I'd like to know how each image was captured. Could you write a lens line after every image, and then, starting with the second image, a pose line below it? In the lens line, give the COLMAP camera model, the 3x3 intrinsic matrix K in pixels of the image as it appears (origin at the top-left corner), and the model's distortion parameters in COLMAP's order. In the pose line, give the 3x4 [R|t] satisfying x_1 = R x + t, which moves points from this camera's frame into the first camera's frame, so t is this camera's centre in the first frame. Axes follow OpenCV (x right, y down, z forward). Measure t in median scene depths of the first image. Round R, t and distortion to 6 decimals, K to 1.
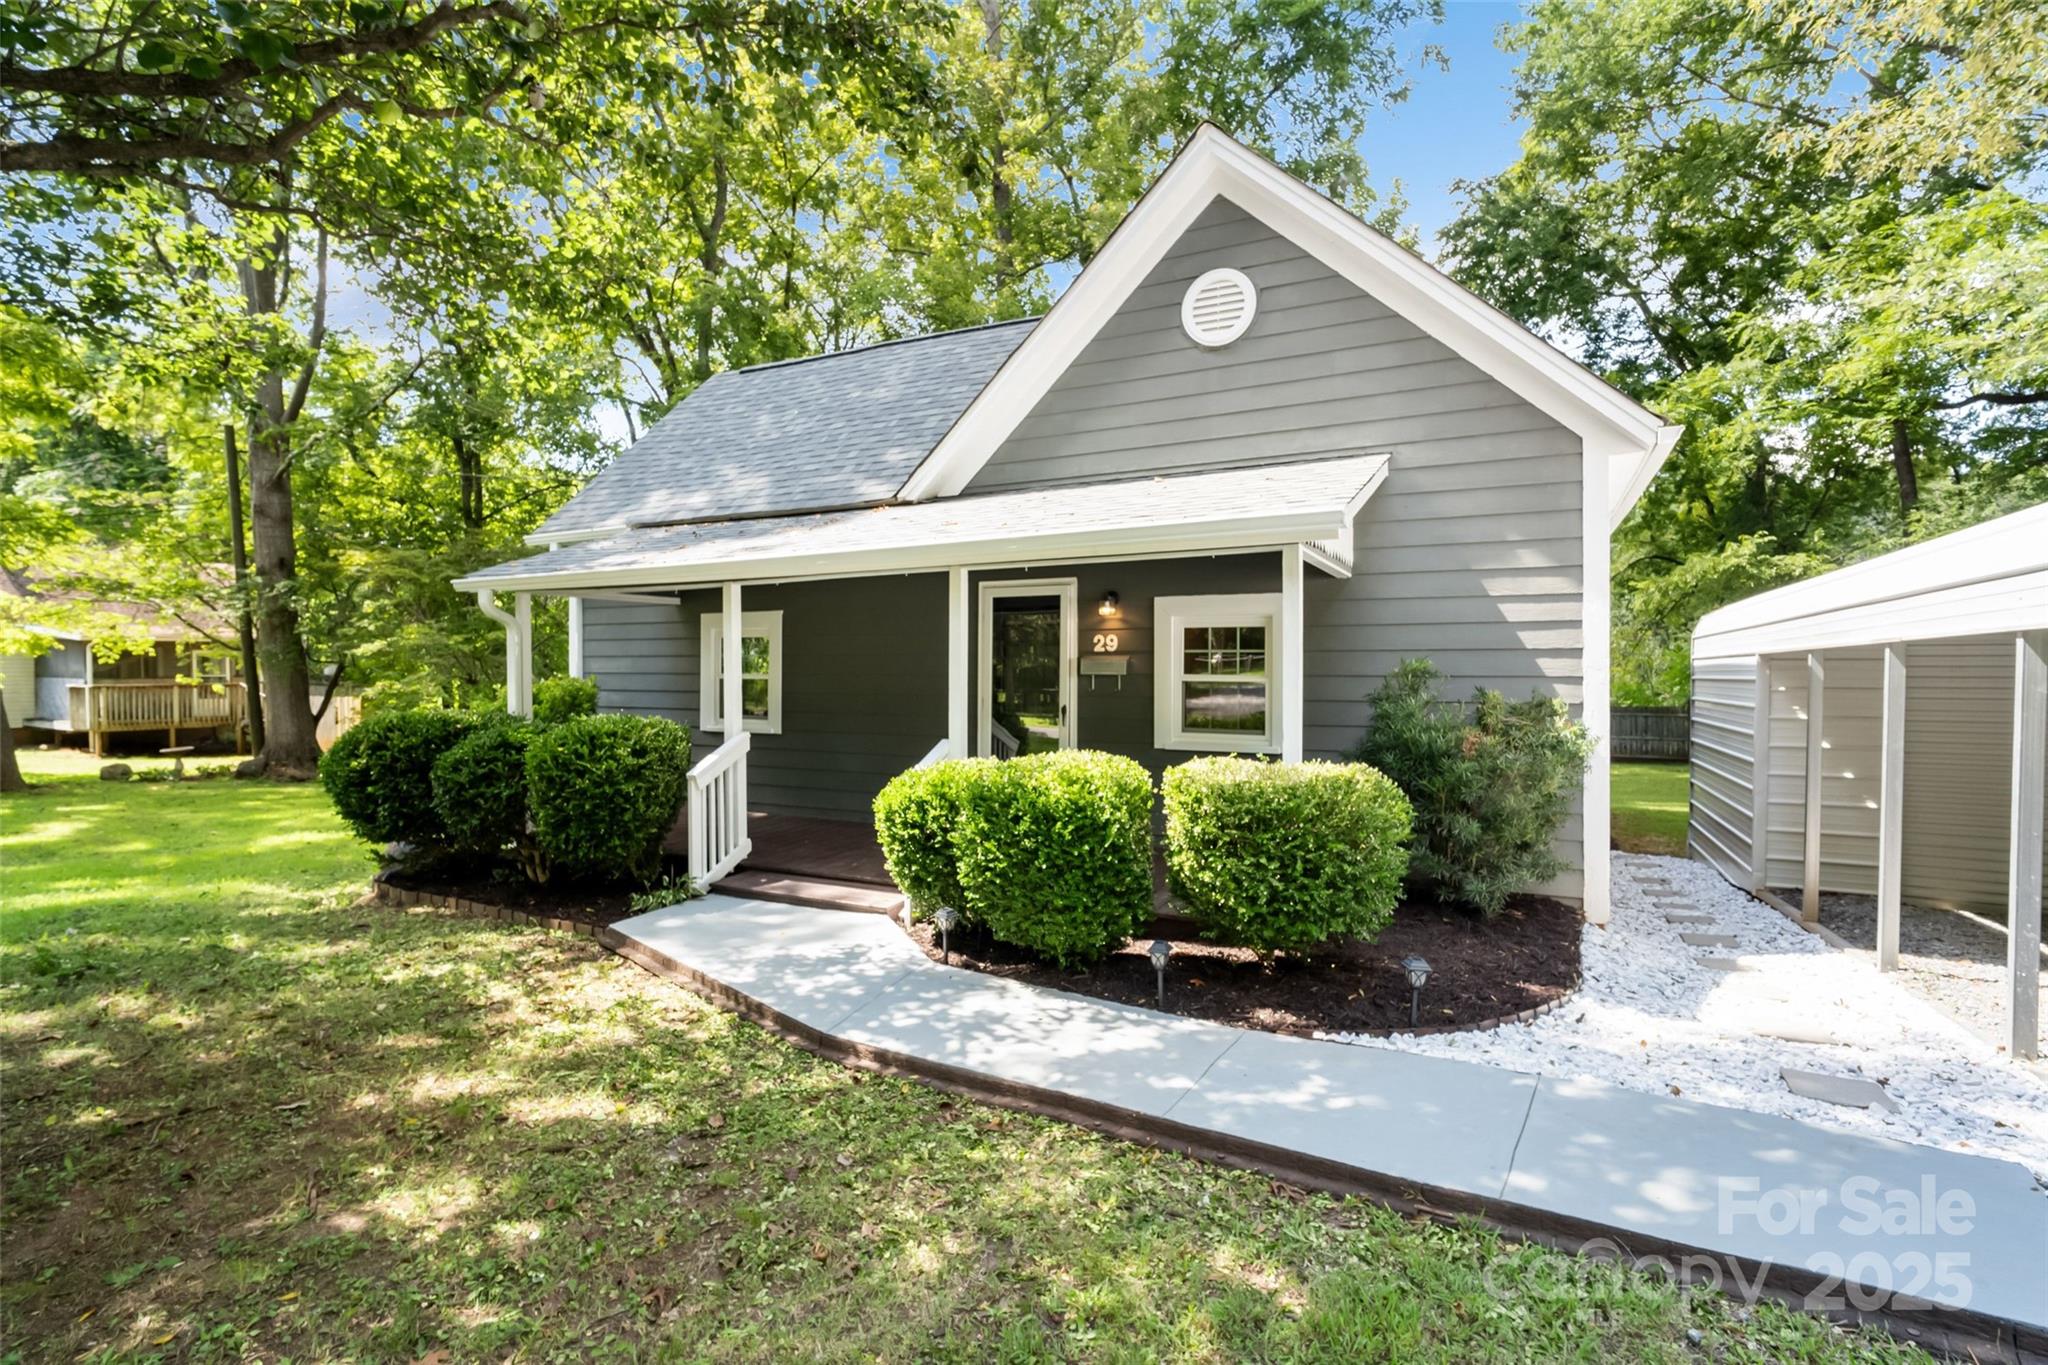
lens RADIAL K [[974.8, 0, 1020.6], [0, 974.8, 681.3], [0, 0, 1]] dist [-0.006190, 0.000644]
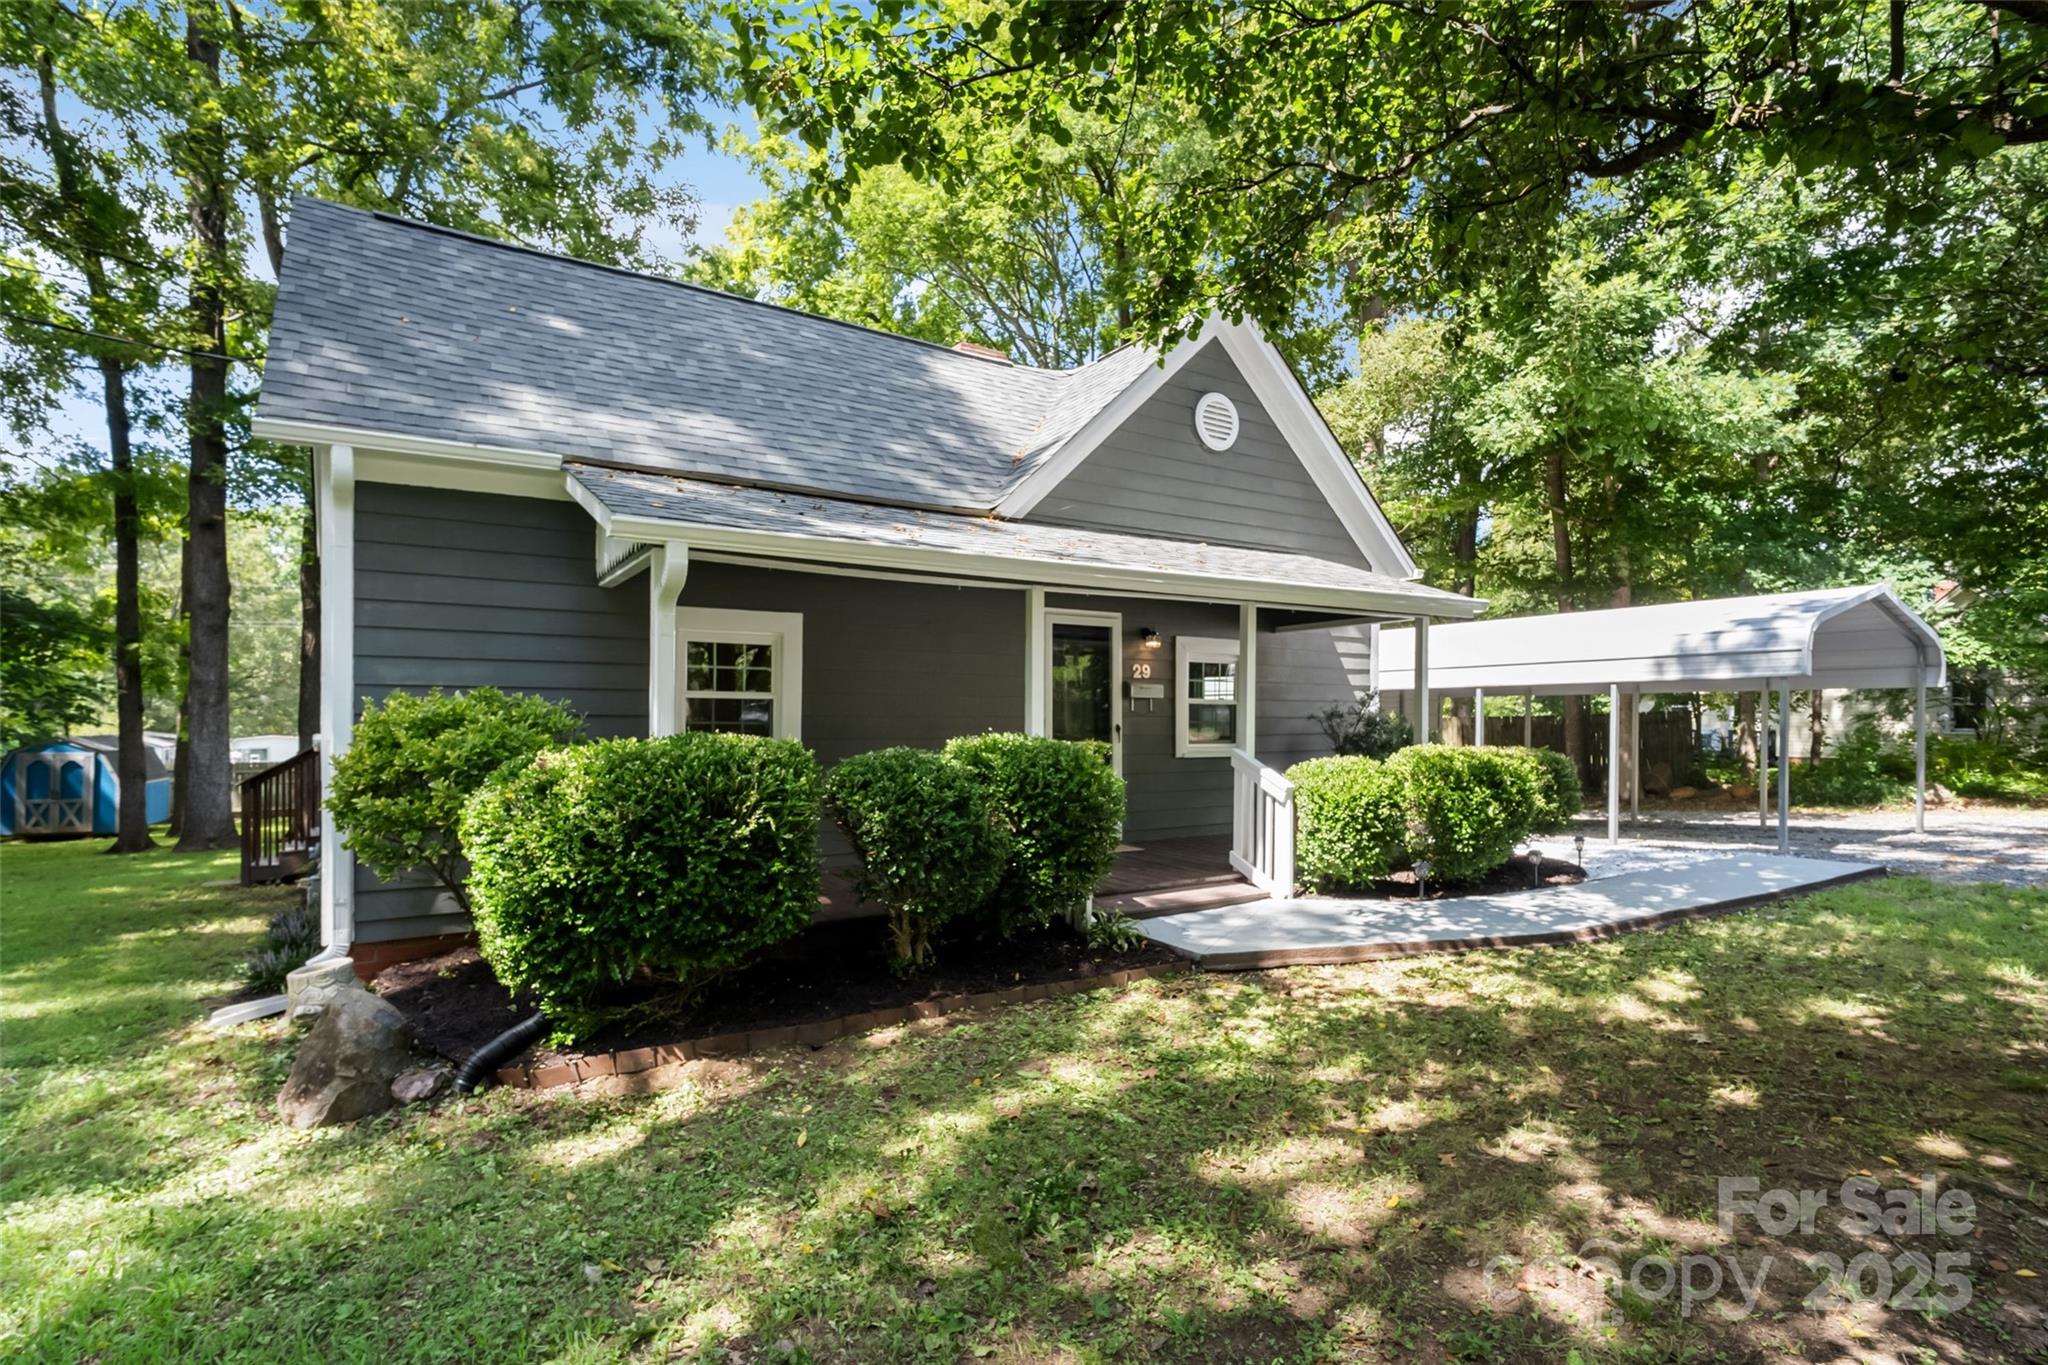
lens RADIAL K [[1028.0, 0, 979.9], [0, 1028.0, 723.6], [0, 0, 1]] dist [-0.013892, -0.000360]
pose [[0.489305, -0.004329, 0.872102, -1.139965], [0.007317, 0.999973, 0.000858, 0.022971], [-0.872082, 0.005961, 0.489323, 0.581285]]
